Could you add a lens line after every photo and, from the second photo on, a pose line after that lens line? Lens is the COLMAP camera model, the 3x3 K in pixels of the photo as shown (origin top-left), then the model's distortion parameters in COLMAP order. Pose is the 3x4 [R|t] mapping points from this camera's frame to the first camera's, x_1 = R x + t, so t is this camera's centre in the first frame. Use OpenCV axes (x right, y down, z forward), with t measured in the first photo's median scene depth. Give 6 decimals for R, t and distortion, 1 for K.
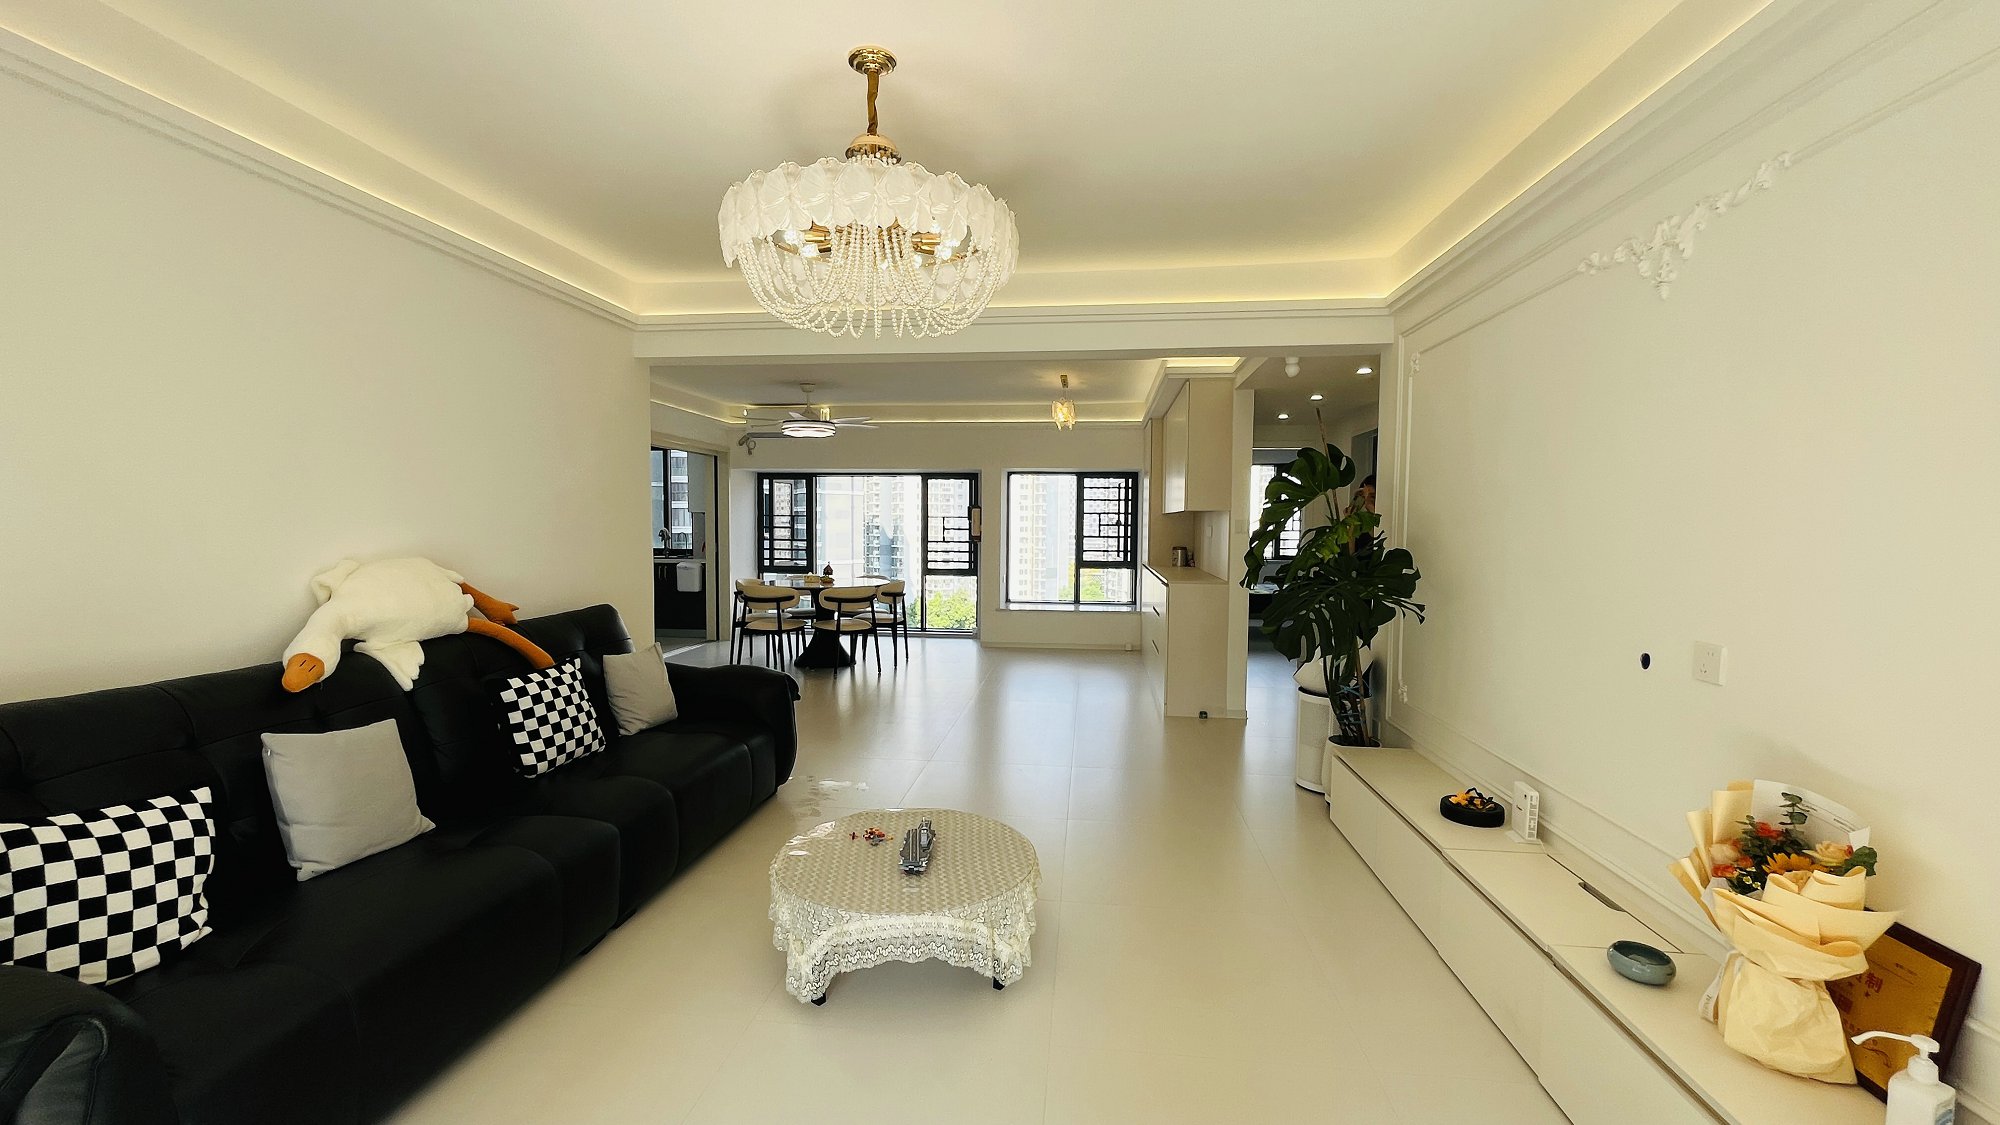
lens RADIAL K [[781.9, 0, 1000.0], [0, 781.9, 562.5], [0, 0, 1]] dist [-0.000474, -0.000018]
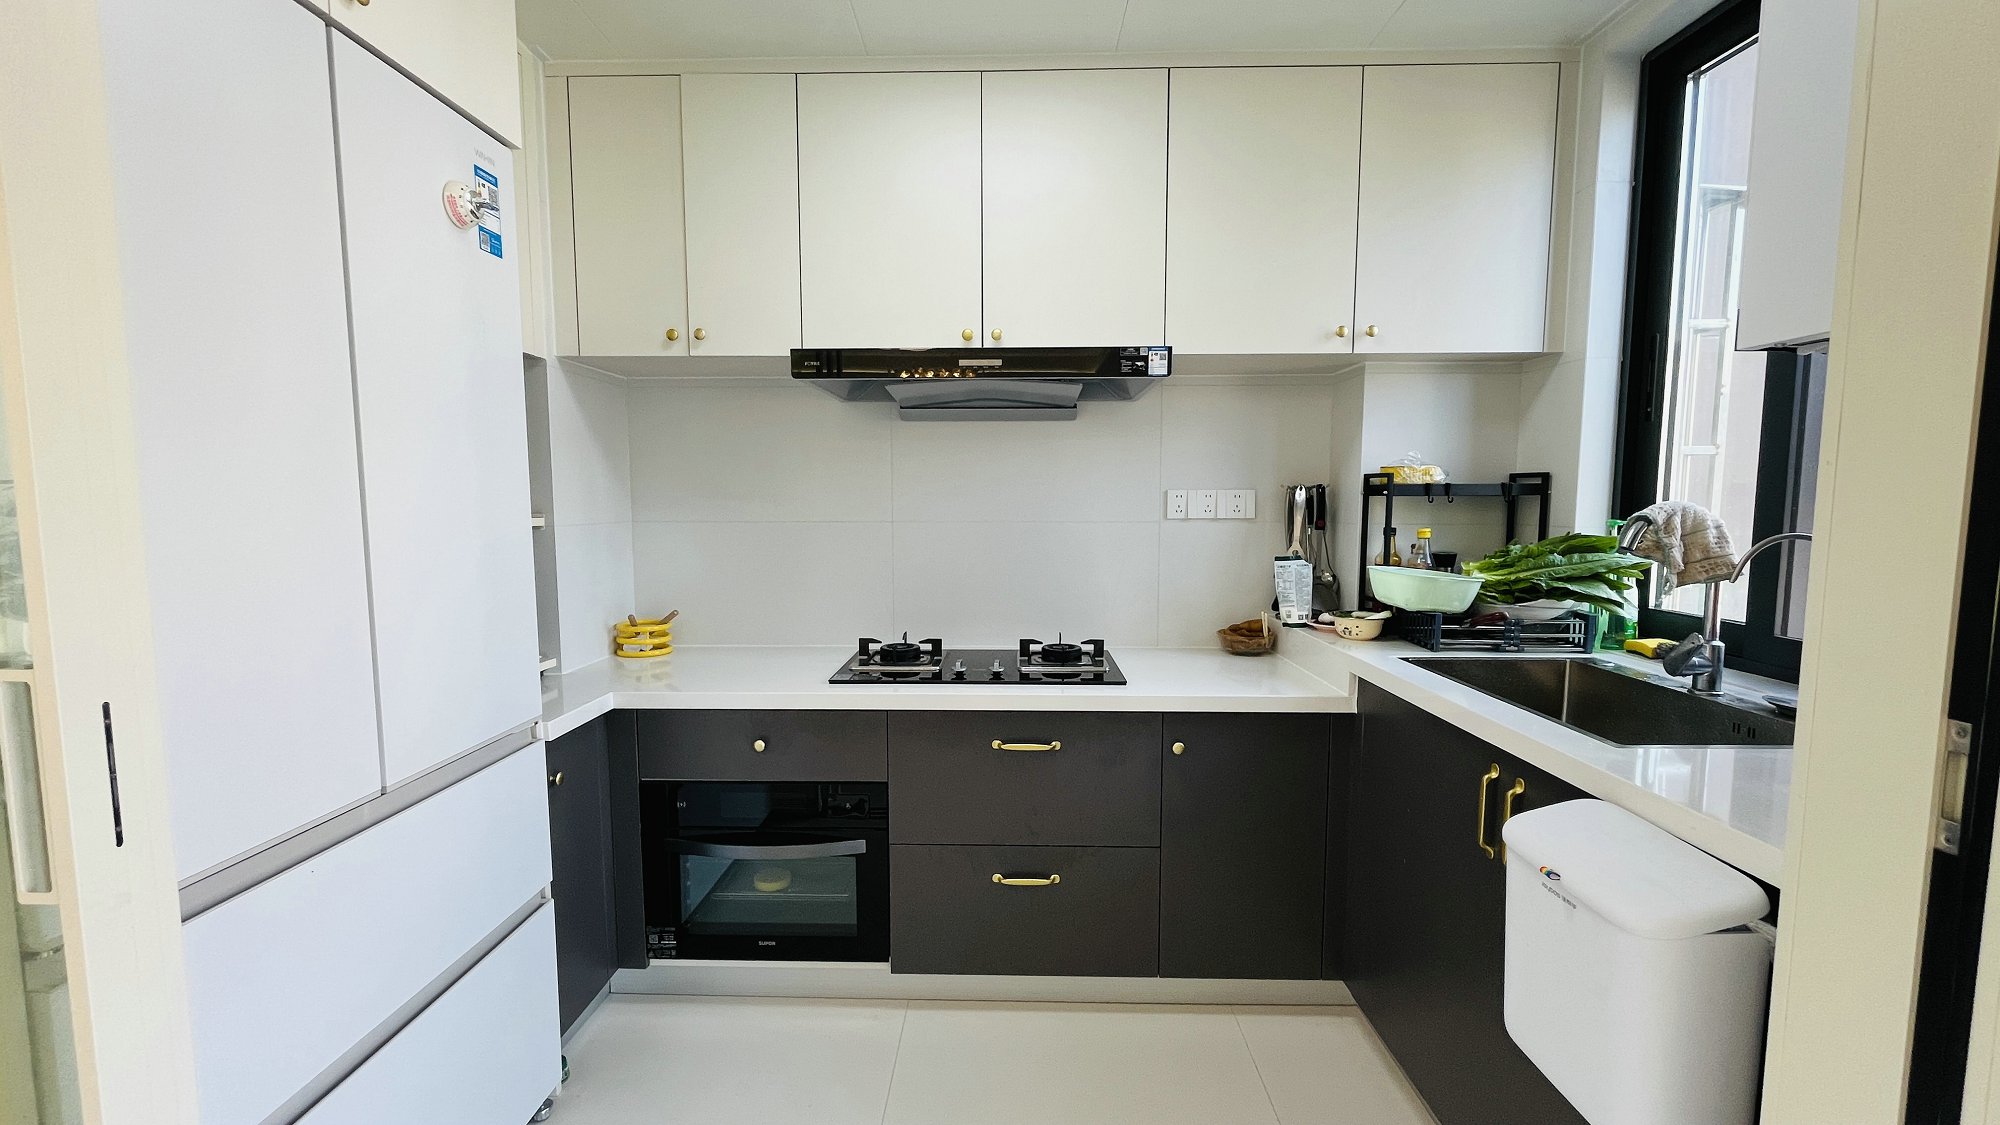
lens RADIAL K [[812.8, 0, 993.2], [0, 812.8, 568.0], [0, 0, 1]] dist [-0.001868, -0.000118]
pose [[0.073574, 0.083621, -0.993778, -0.285601], [-0.050761, 0.995501, 0.080007, -0.038587], [0.995997, 0.044559, 0.077488, 0.869163]]
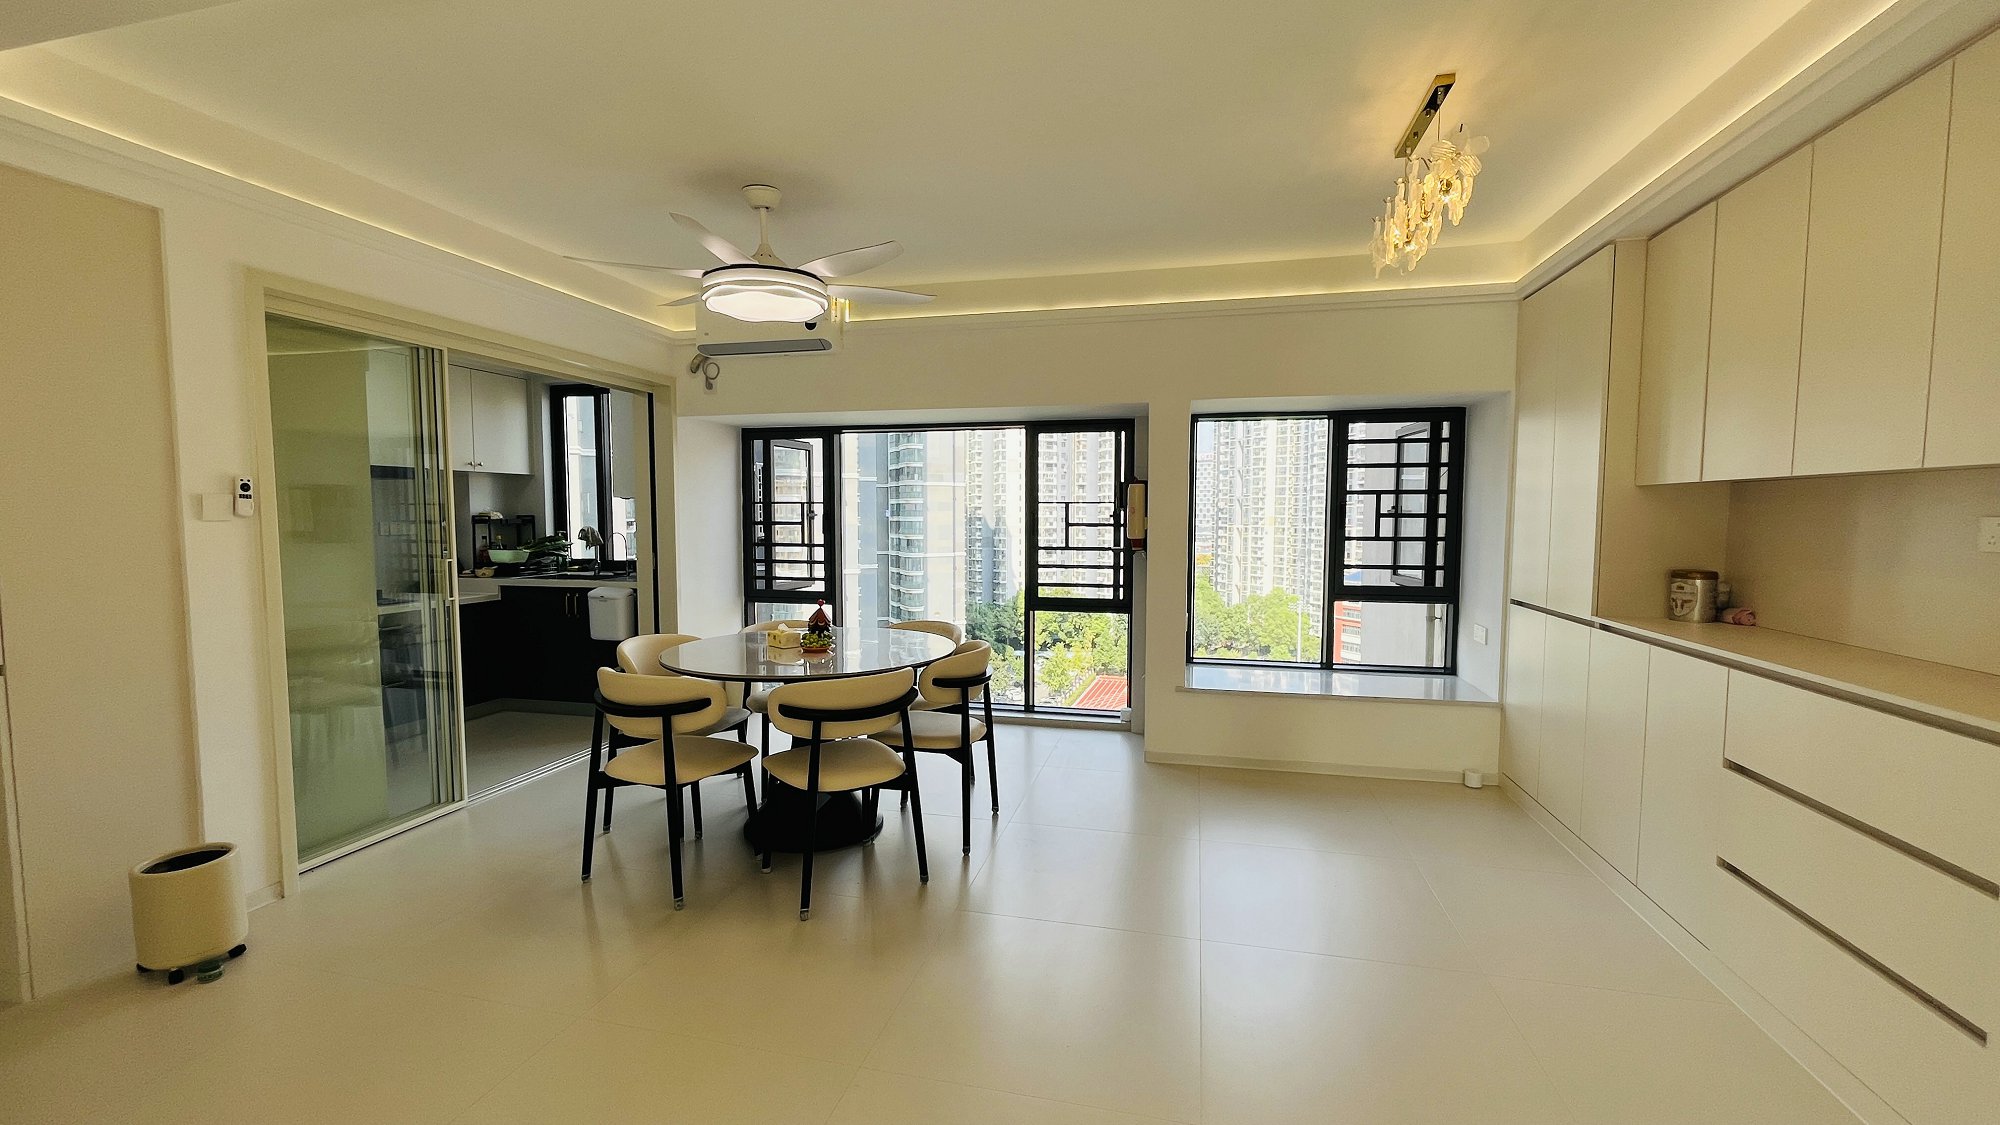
lens RADIAL K [[812.8, 0, 993.2], [0, 812.8, 568.0], [0, 0, 1]] dist [-0.001868, -0.000118]
pose [[0.990557, 0.001819, -0.137087, -0.046359], [0.000322, 0.999878, 0.015590, -0.022287], [0.137098, -0.015487, 0.990436, 0.445541]]
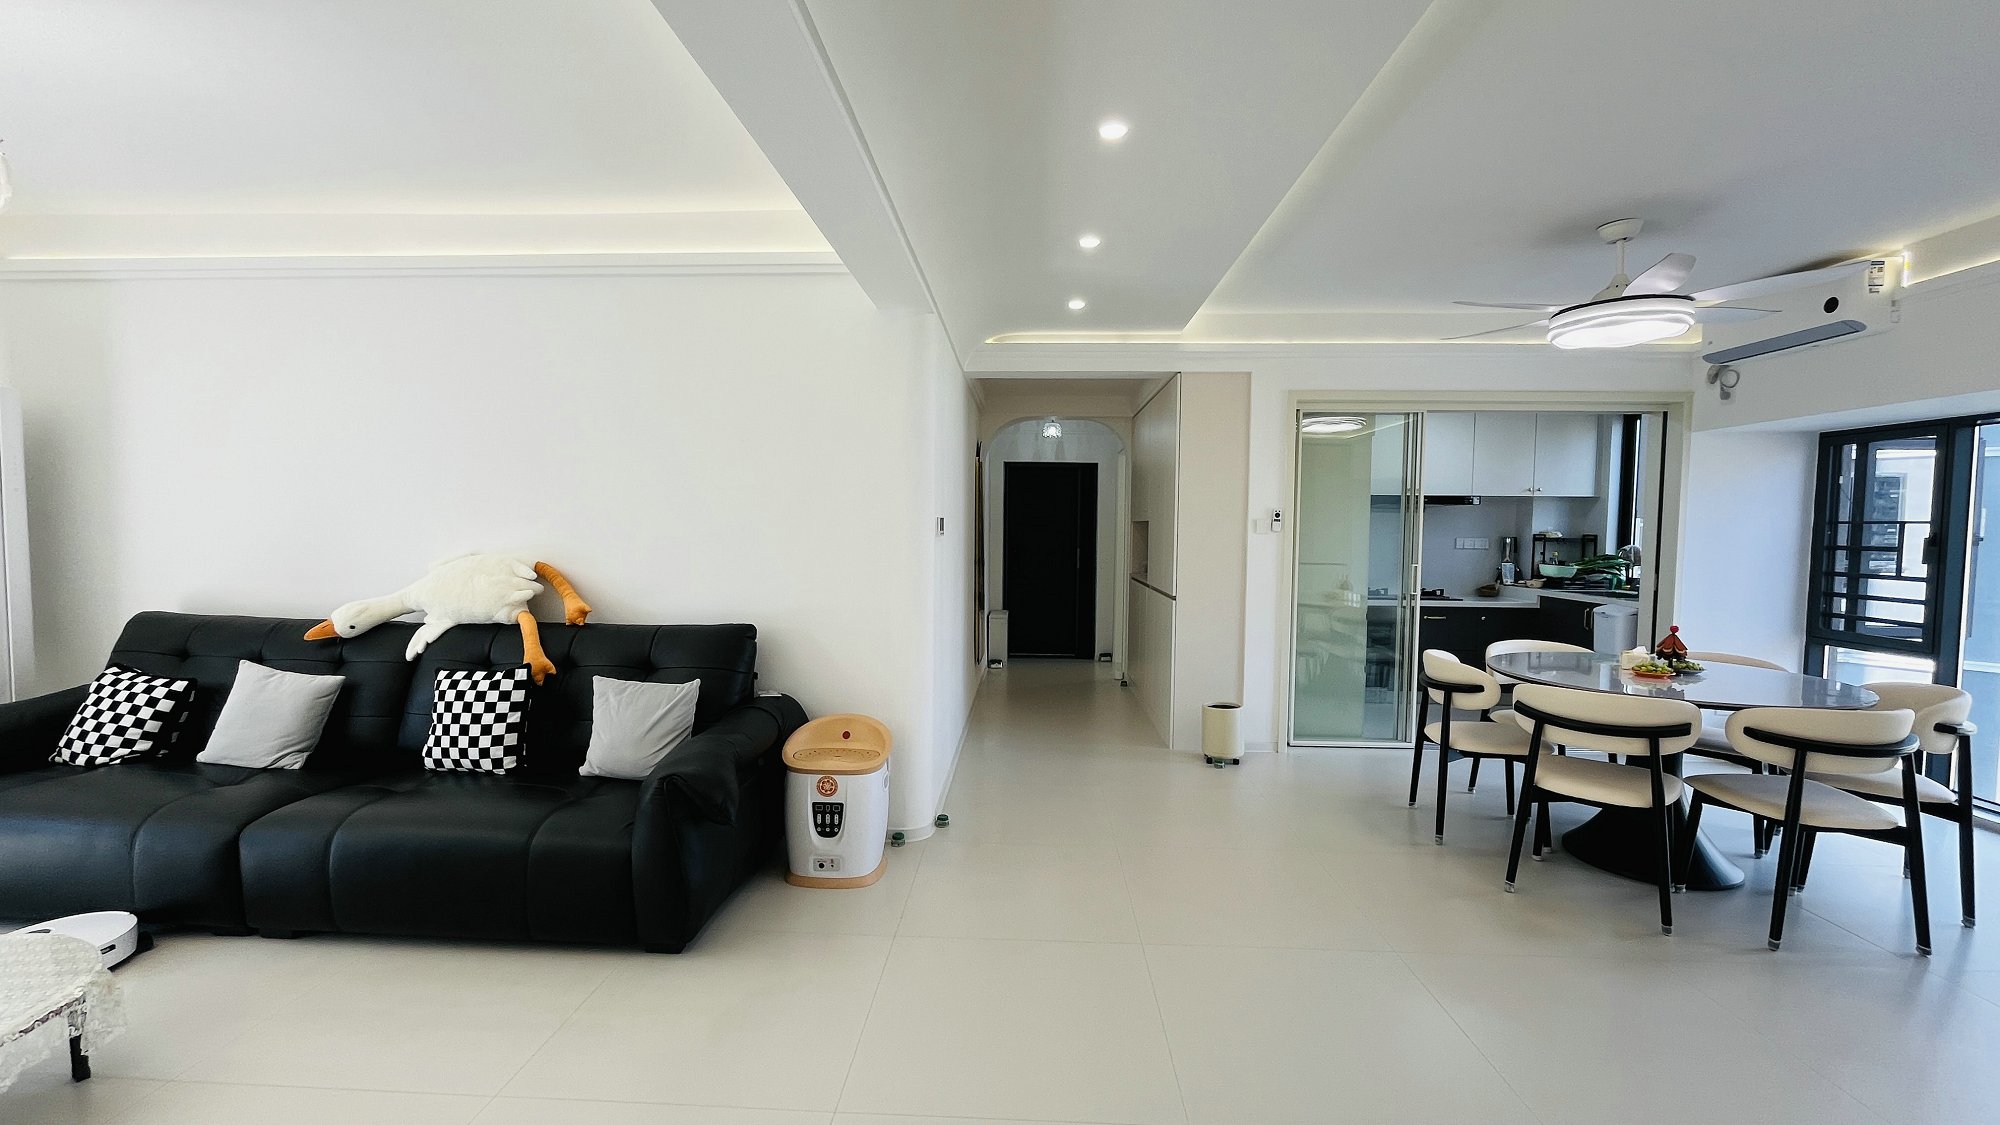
lens RADIAL K [[812.8, 0, 993.2], [0, 812.8, 568.0], [0, 0, 1]] dist [-0.001868, -0.000118]
pose [[0.054677, 0.044439, -0.997515, 0.162190], [-0.061709, 0.997250, 0.041045, -0.023033], [0.996595, 0.059311, 0.057269, 0.489173]]
